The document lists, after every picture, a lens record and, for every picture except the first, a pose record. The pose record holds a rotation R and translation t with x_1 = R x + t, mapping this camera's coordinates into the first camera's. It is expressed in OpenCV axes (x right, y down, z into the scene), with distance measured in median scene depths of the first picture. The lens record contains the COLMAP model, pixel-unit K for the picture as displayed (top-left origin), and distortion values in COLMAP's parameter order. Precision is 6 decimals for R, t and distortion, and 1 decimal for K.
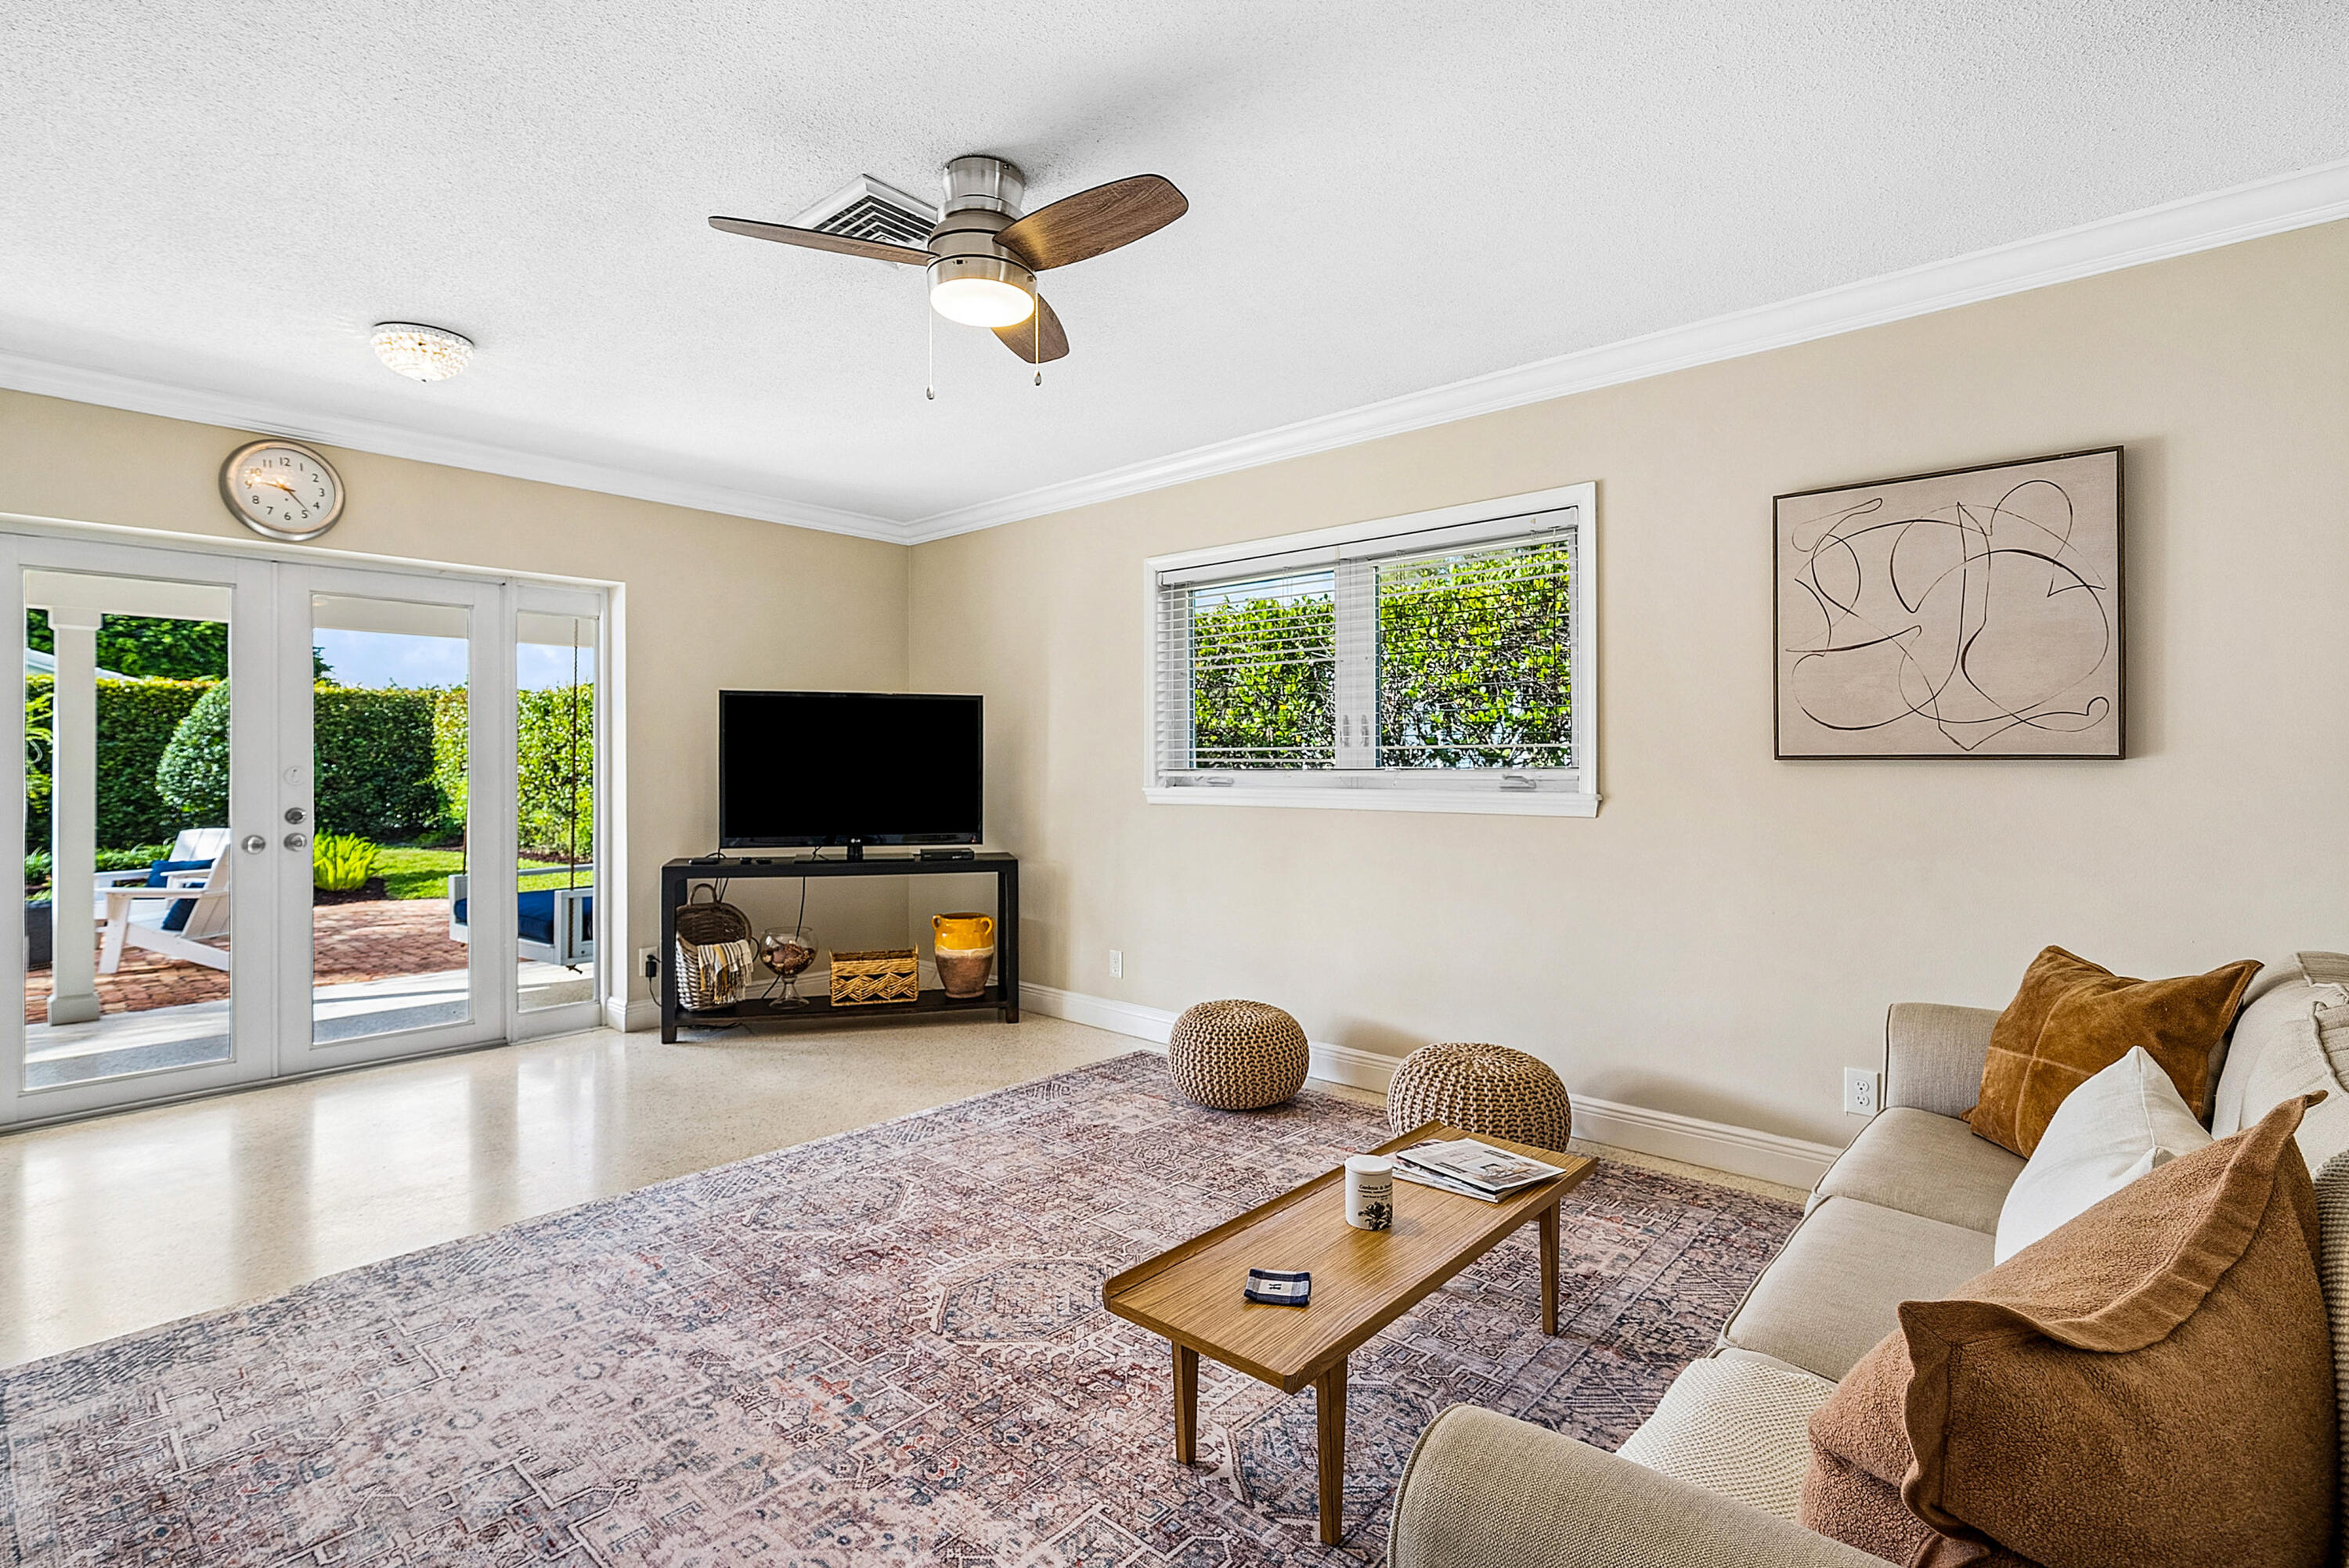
lens RADIAL K [[1094.7, 0, 1177.4], [0, 1094.7, 751.8], [0, 0, 1]] dist [0.005406, 0.000633]
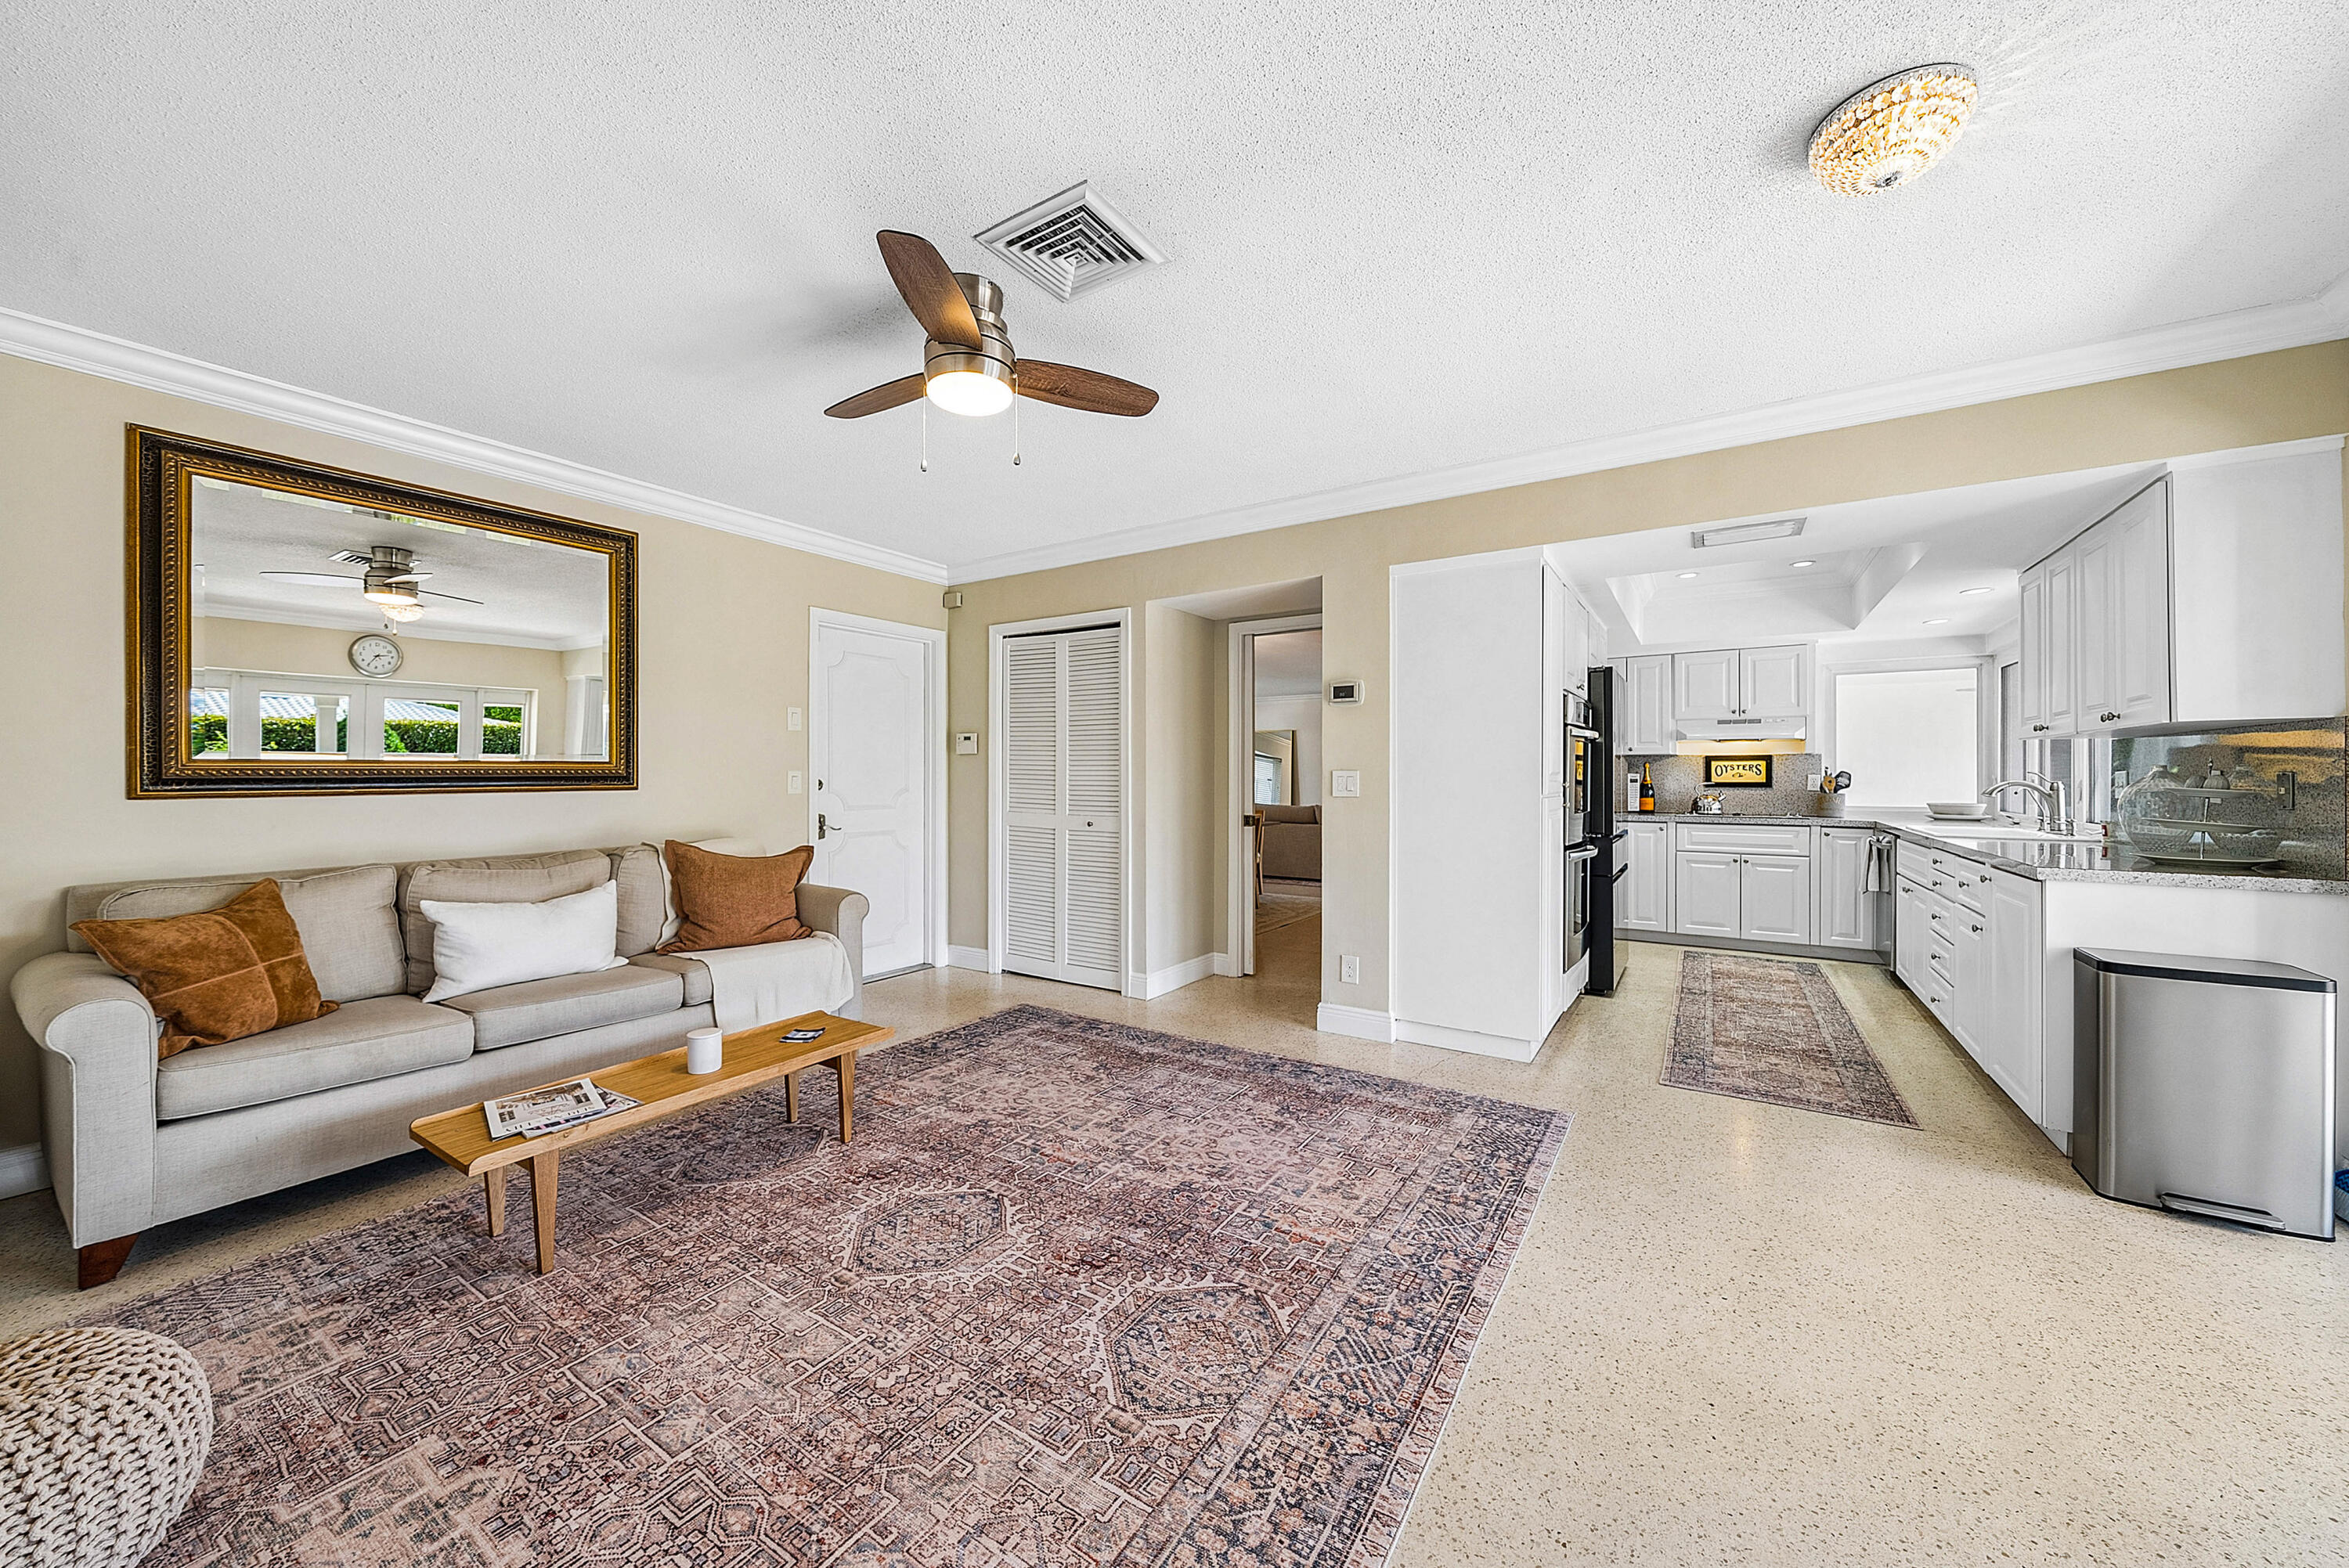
lens RADIAL K [[841.1, 0, 1165.0], [0, 841.1, 778.4], [0, 0, 1]] dist [-0.002152, -0.000185]
pose [[-0.990641, 0.001190, -0.136489, -0.155155], [0.002189, 0.999972, -0.007172, 0.014745], [0.136477, -0.007404, -0.990616, 1.148478]]
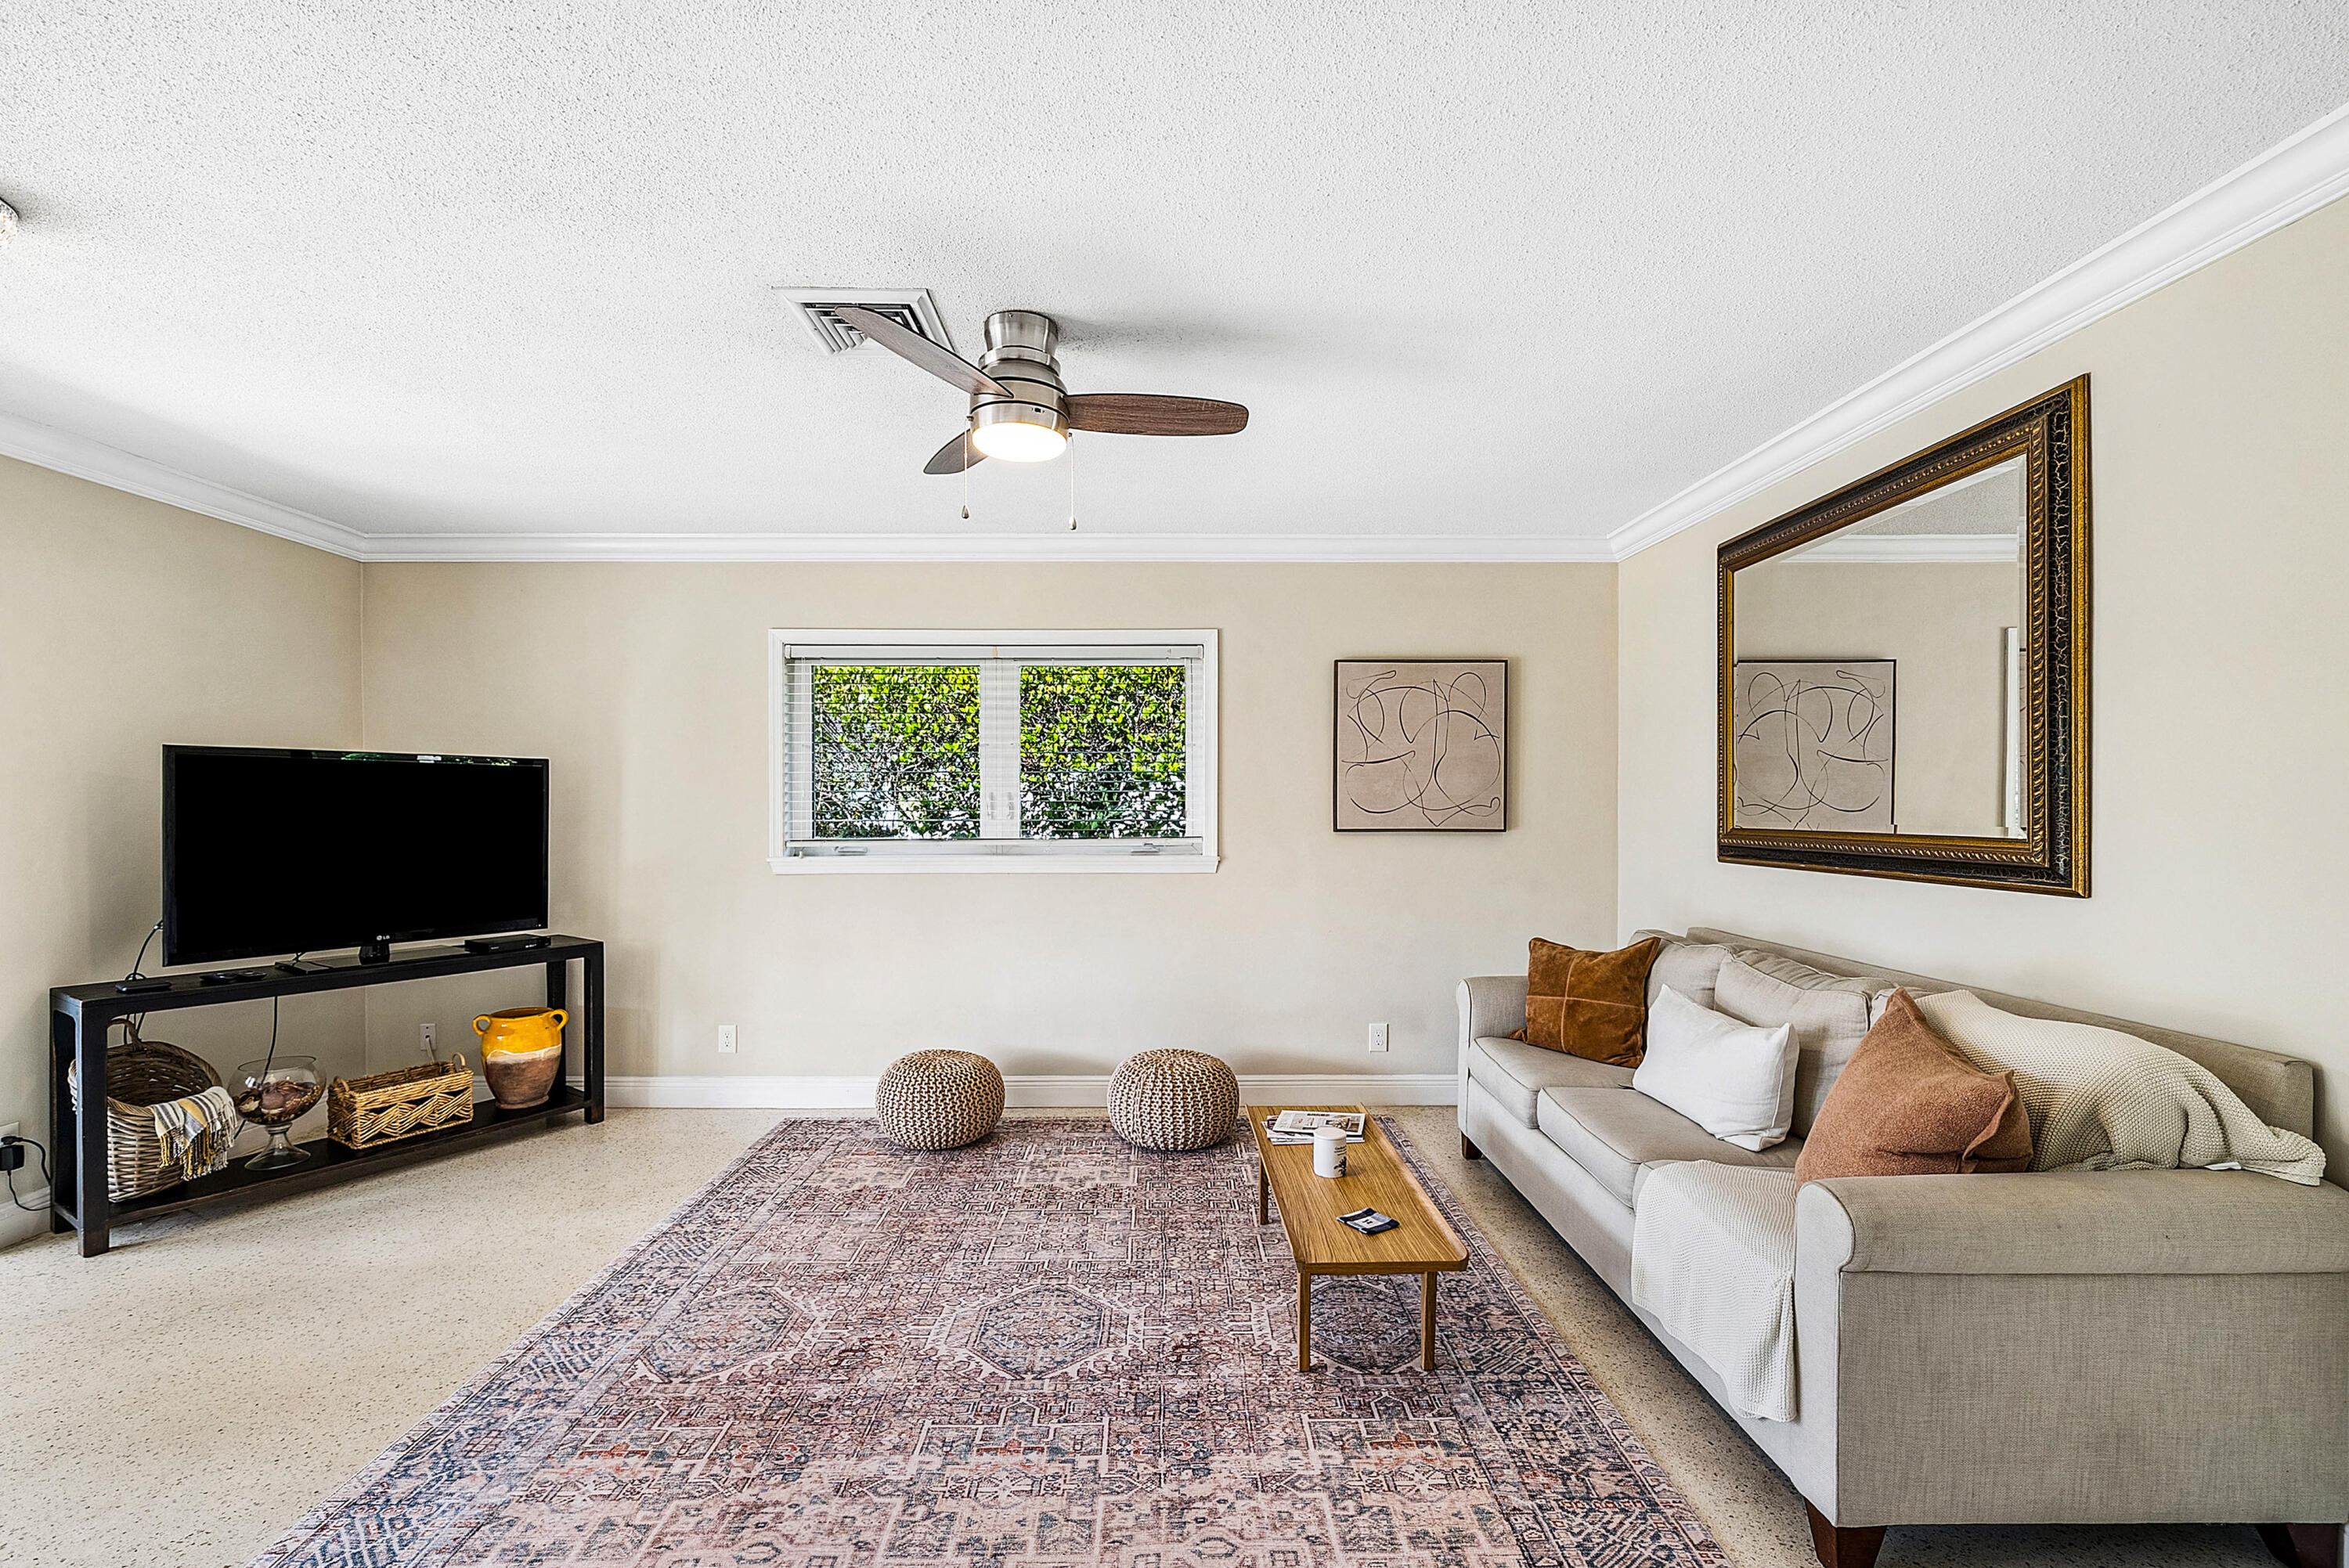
lens RADIAL K [[1002.4, 0, 1169.9], [0, 1002.4, 807.3], [0, 0, 1]] dist [0.000398, -0.000218]
pose [[0.741479, -0.004519, 0.670961, -0.437575], [-0.006422, 0.999884, 0.013830, -0.034318], [-0.670945, -0.014563, 0.741364, 0.087673]]
